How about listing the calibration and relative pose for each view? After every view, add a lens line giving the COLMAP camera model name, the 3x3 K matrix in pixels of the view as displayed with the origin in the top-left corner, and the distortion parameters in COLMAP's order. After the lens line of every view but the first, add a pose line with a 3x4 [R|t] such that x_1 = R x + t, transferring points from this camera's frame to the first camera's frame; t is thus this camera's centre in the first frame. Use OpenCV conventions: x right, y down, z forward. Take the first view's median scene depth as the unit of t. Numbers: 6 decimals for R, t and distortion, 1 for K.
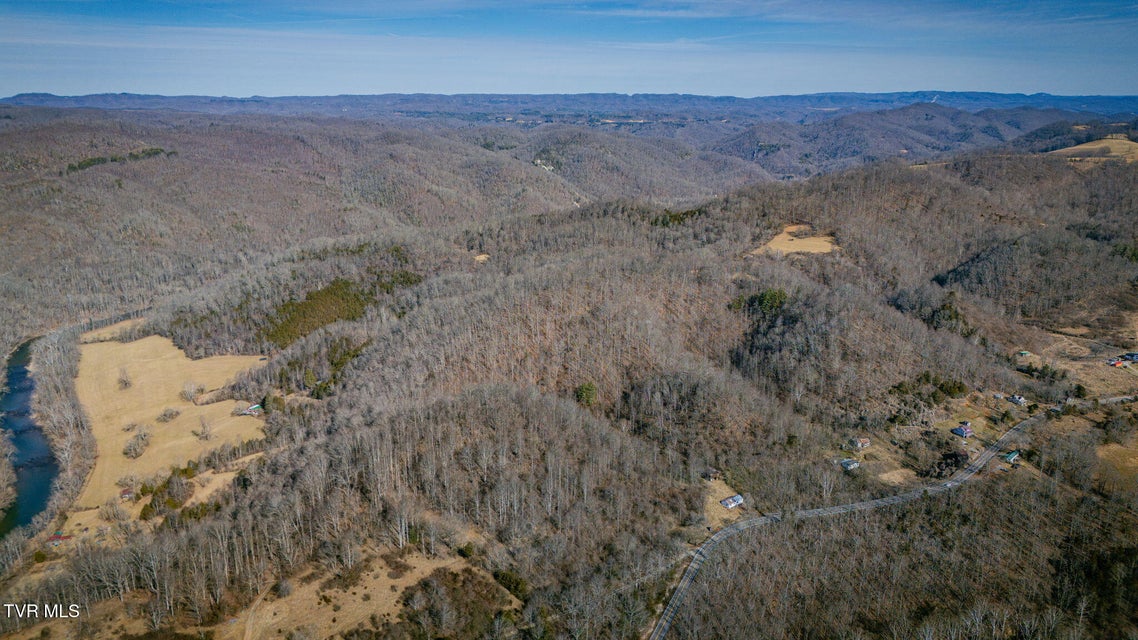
lens RADIAL K [[836.0, 0, 564.8], [0, 836.0, 316.8], [0, 0, 1]] dist [0.075006, -0.069555]
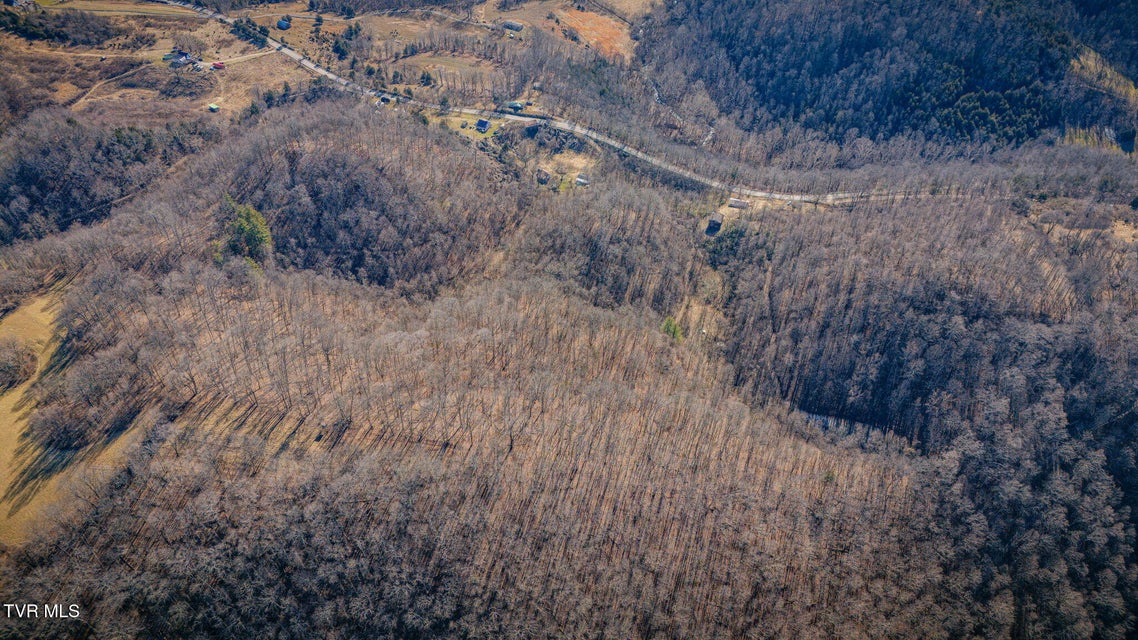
lens RADIAL K [[836.0, 0, 564.8], [0, 836.0, 316.8], [0, 0, 1]] dist [0.075006, -0.069555]
pose [[-0.569924, -0.577526, 0.584509, -0.255403], [0.212612, 0.583473, 0.783808, -0.384542], [-0.793715, 0.570985, -0.209747, 0.911366]]
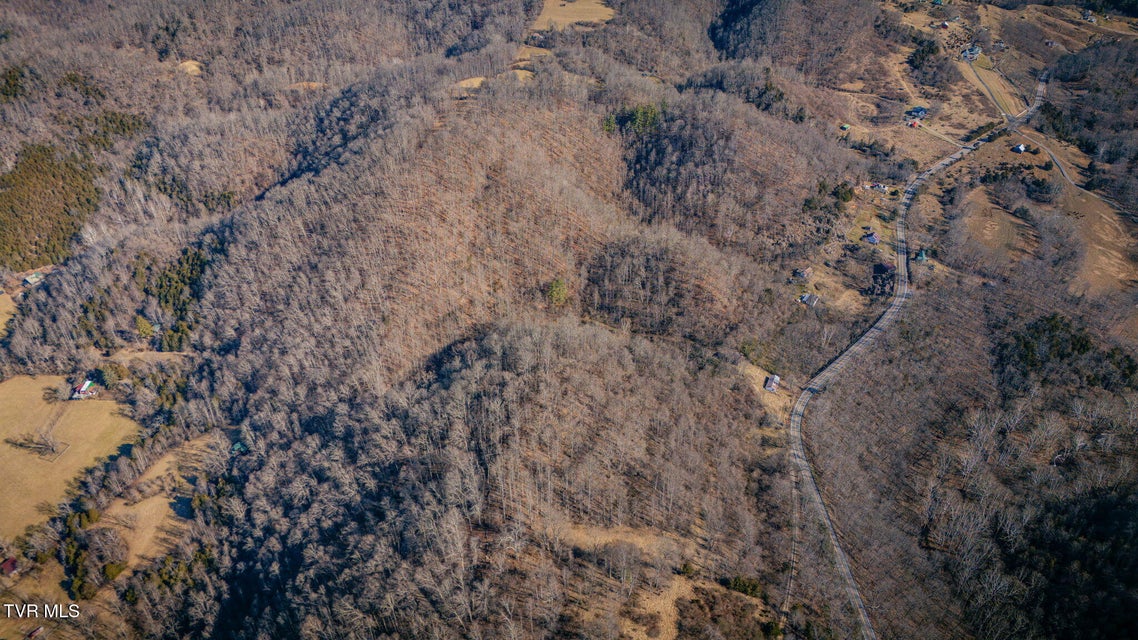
lens RADIAL K [[836.0, 0, 564.8], [0, 836.0, 316.8], [0, 0, 1]] dist [0.075006, -0.069555]
pose [[0.876327, -0.278159, 0.393292, -0.249708], [0.120807, 0.917249, 0.379552, -0.170969], [-0.466323, -0.285099, 0.837414, 0.161832]]
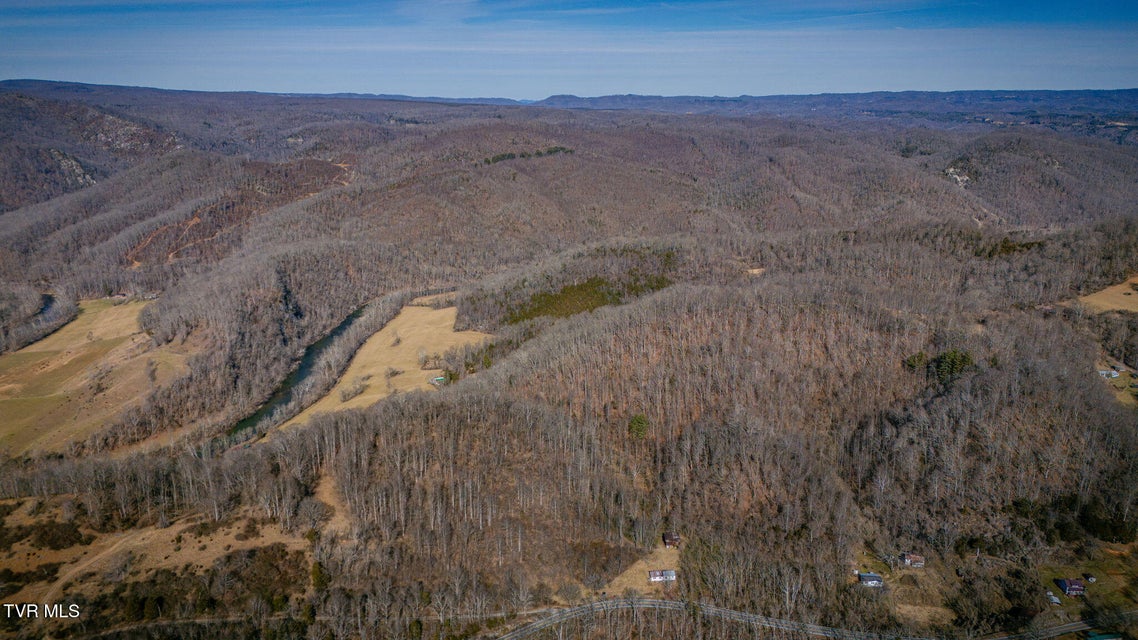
lens RADIAL K [[836.0, 0, 564.8], [0, 836.0, 316.8], [0, 0, 1]] dist [0.075006, -0.069555]
pose [[0.840290, 0.139510, -0.523880, 0.324044], [-0.138031, 0.989532, 0.042116, -0.043501], [0.524271, 0.036922, 0.850751, 0.109854]]
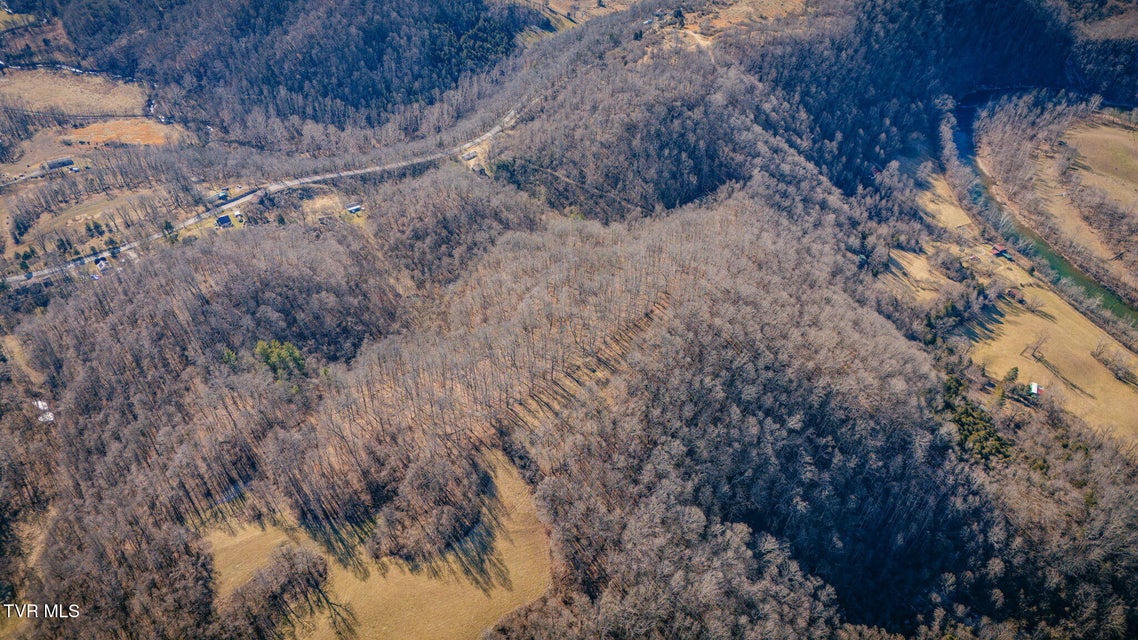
lens RADIAL K [[836.0, 0, 564.8], [0, 836.0, 316.8], [0, 0, 1]] dist [0.075006, -0.069555]
pose [[-0.998025, 0.032848, -0.053545, 0.073295], [-0.026560, 0.551787, 0.833562, -0.492897], [0.056926, 0.833338, -0.549825, 1.212848]]
